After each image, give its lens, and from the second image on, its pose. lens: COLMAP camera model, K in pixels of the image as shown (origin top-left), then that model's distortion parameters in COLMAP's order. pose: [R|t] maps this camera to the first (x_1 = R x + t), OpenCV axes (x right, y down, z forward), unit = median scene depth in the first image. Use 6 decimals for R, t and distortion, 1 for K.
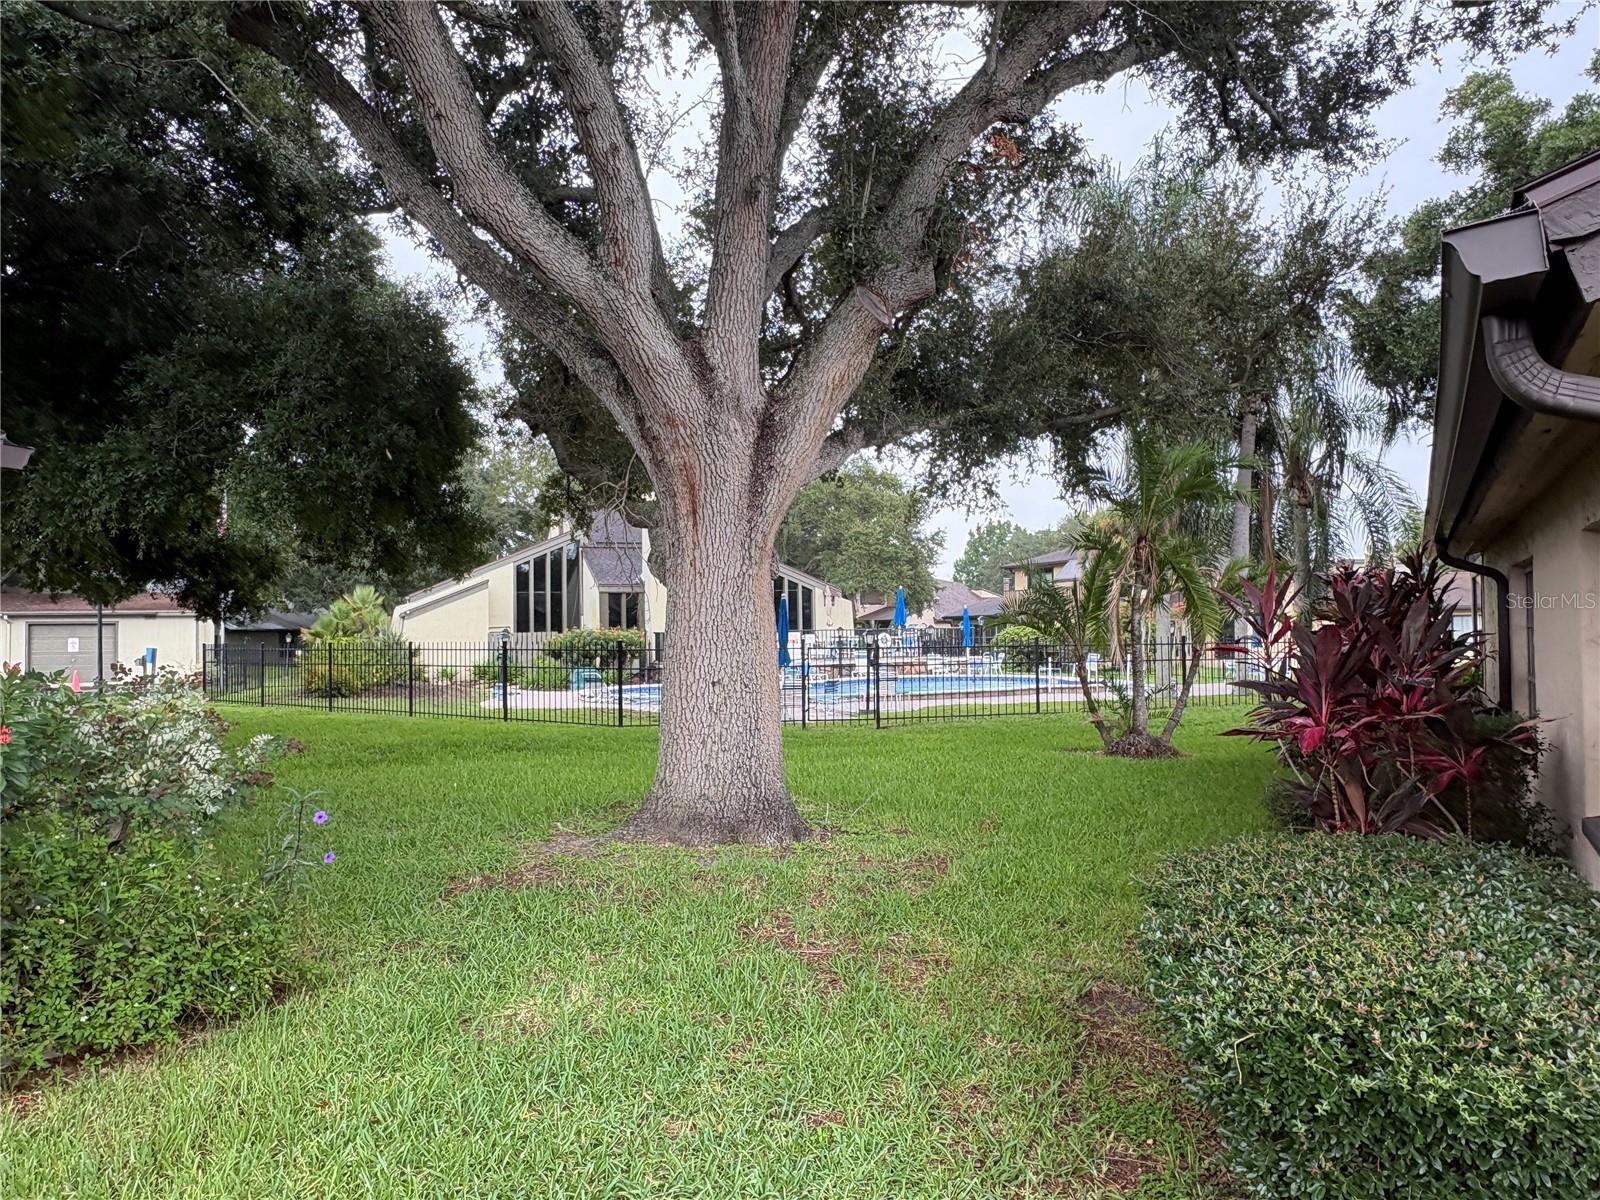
lens RADIAL K [[1160.1, 0, 800.3], [0, 1160.1, 605.5], [0, 0, 1]] dist [-0.019534, 0.004398]
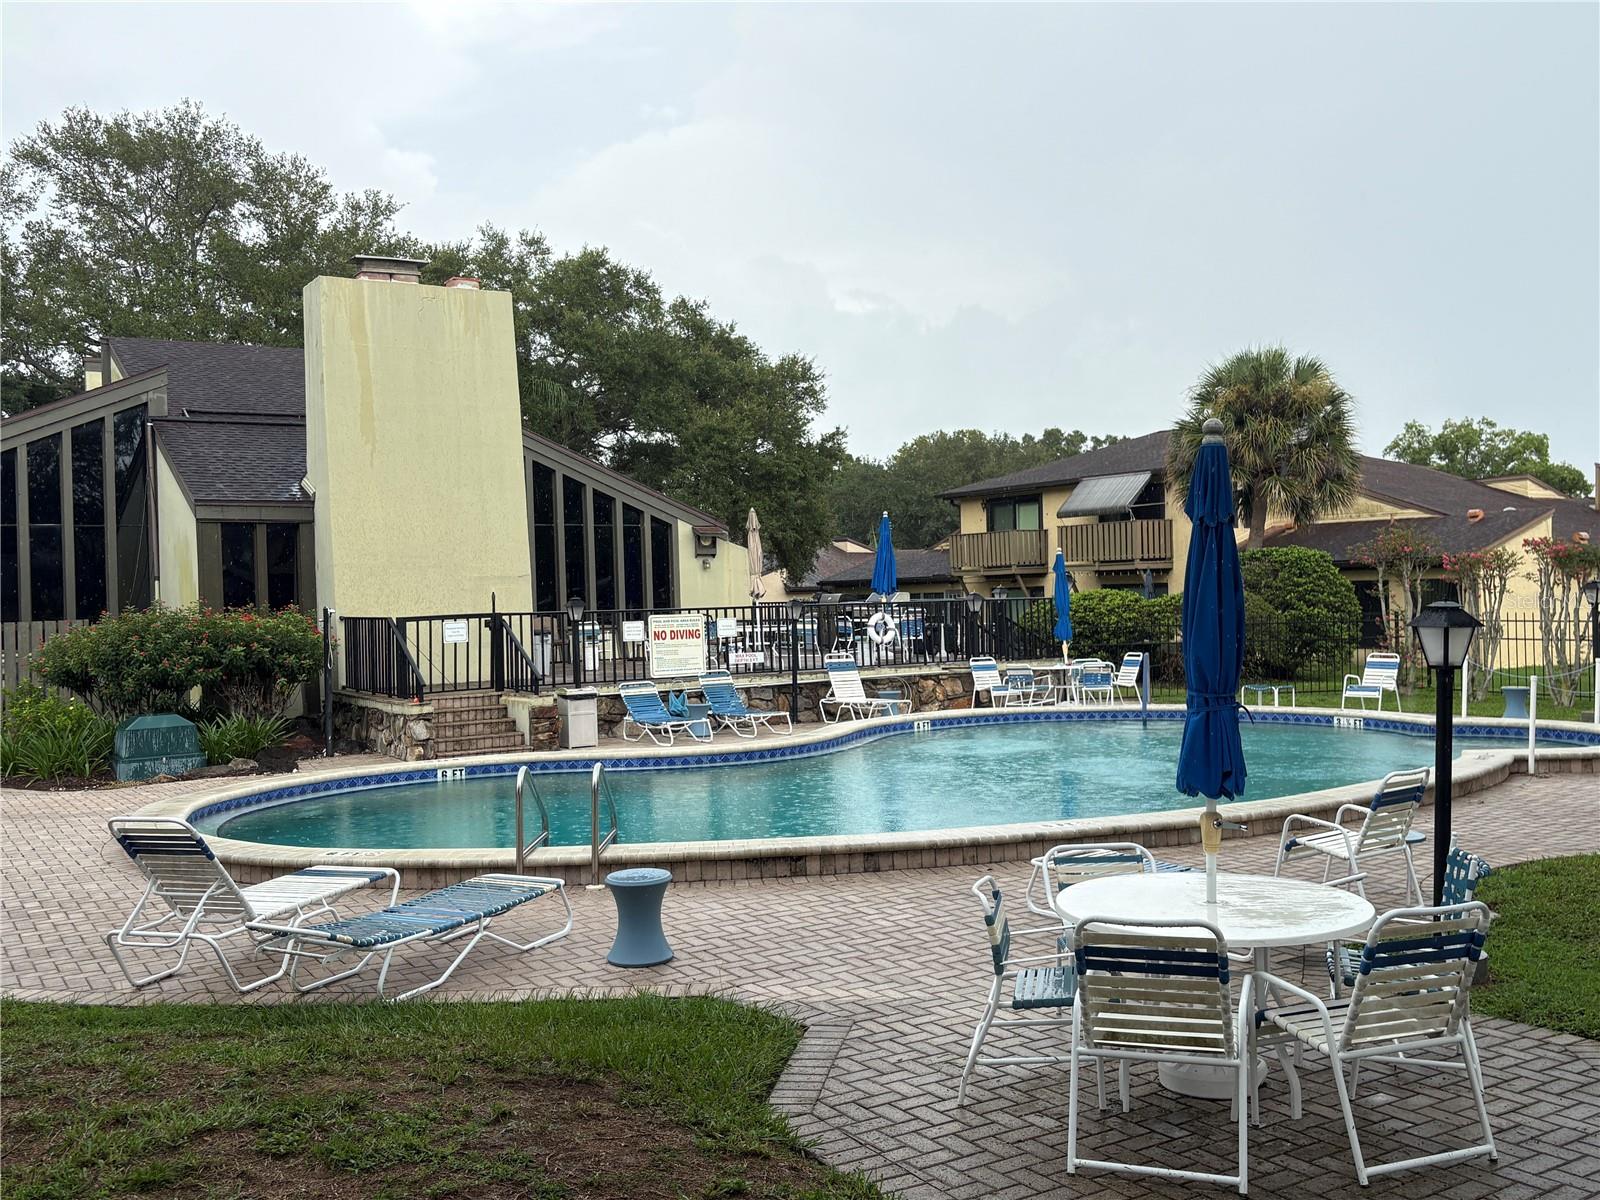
lens RADIAL K [[1491.9, 0, 798.2], [0, 1491.9, 598.9], [0, 0, 1]] dist [0.017568, 0.000000]
pose [[0.977803, -0.011801, 0.209191, -0.076793], [0.008587, 0.999831, 0.016268, 0.009204], [-0.209348, -0.014111, 0.977739, 0.439522]]
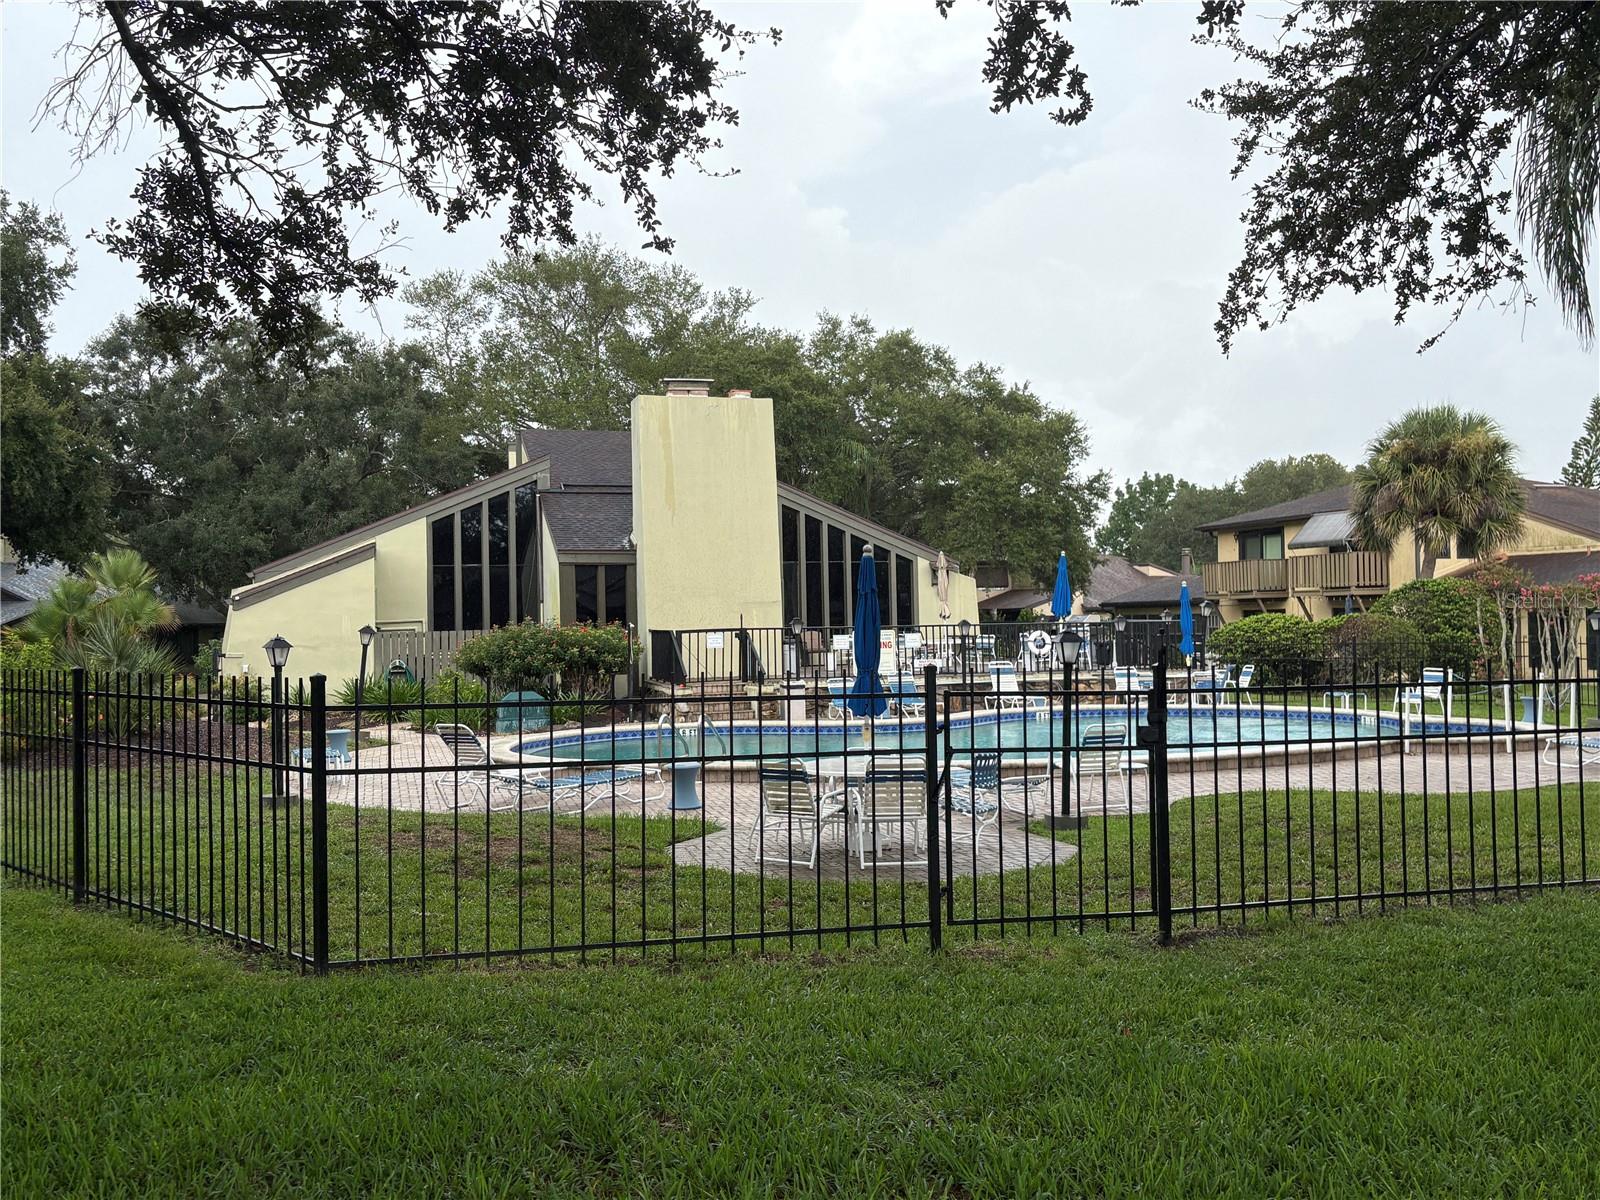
lens RADIAL K [[1396.5, 0, 804.9], [0, 1396.5, 607.7], [0, 0, 1]] dist [0.100649, -0.003408]
pose [[0.998290, -0.003046, -0.058382, -0.004539], [0.003718, 0.999928, 0.011399, 0.003683], [0.058343, -0.011597, 0.998229, 0.279911]]
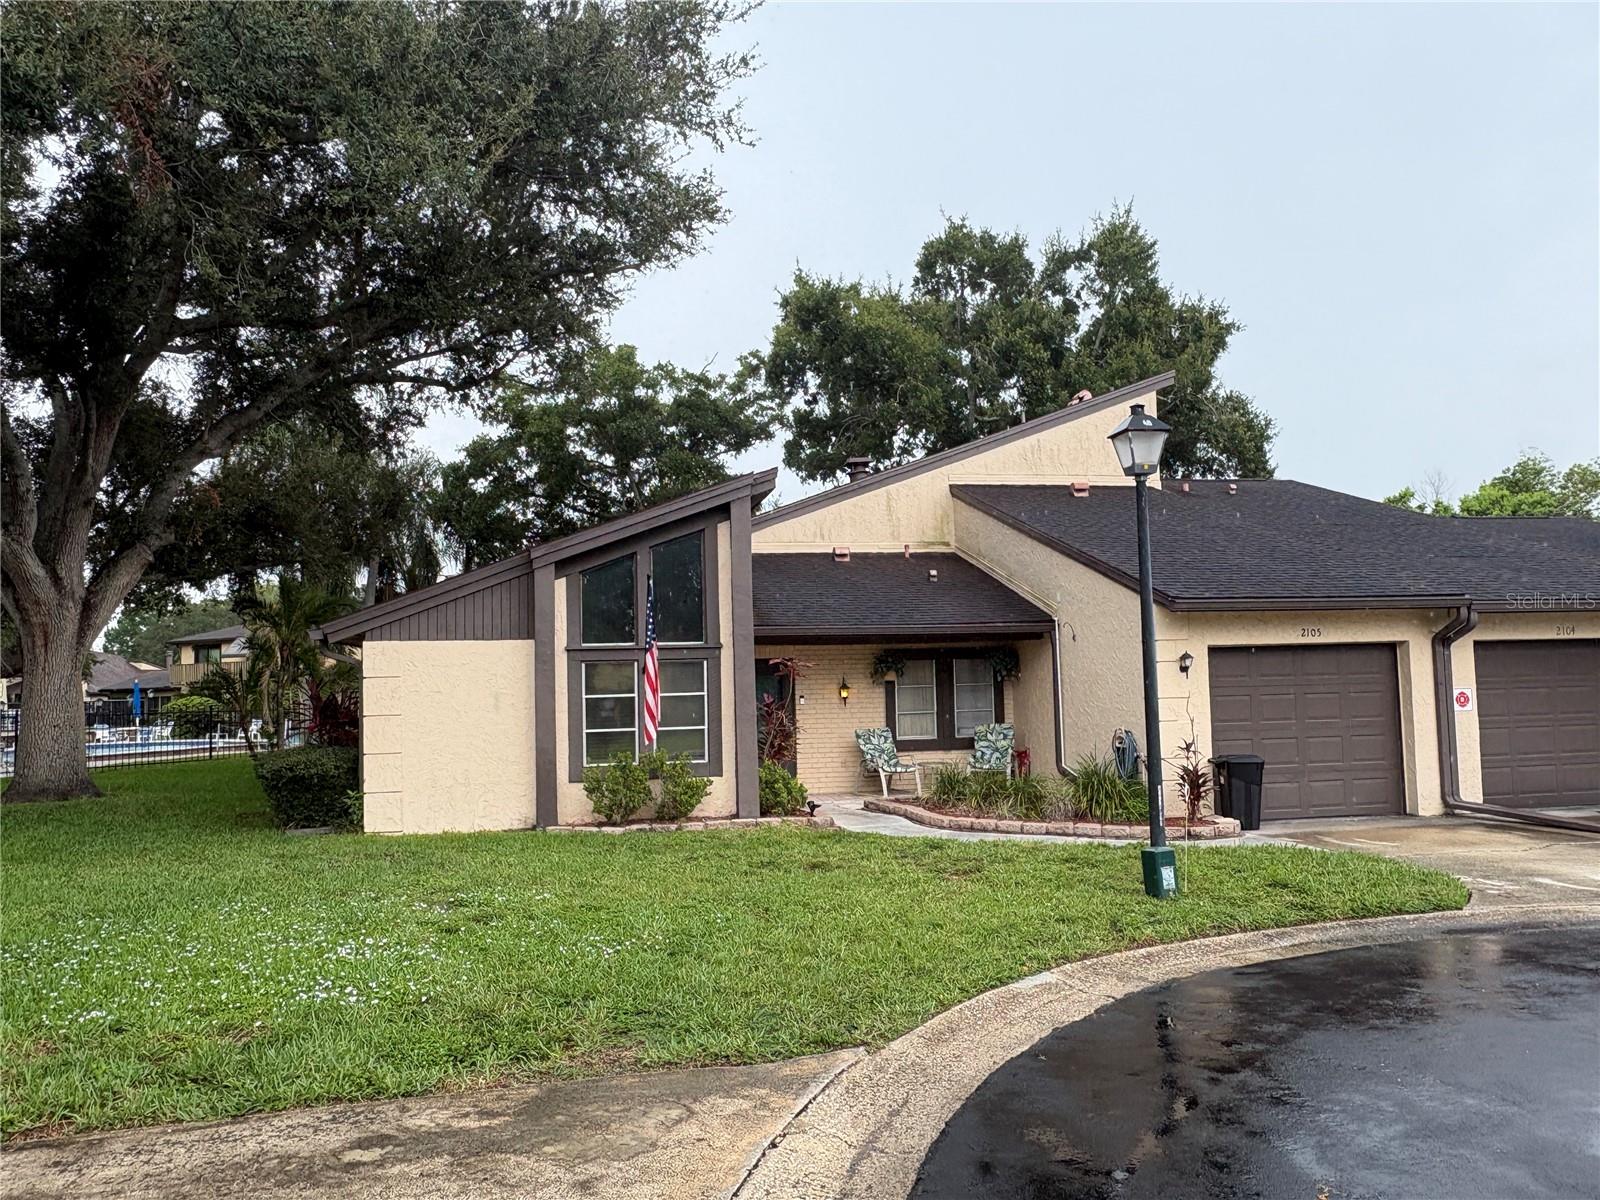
lens RADIAL K [[1160.1, 0, 807.0], [0, 1160.1, 604.2], [0, 0, 1]] dist [-0.019534, 0.004398]
pose [[0.773483, 0.038466, 0.632649, -0.061123], [0.000514, 0.998118, -0.061317, -0.004482], [-0.633817, 0.047753, 0.772008, -0.262310]]
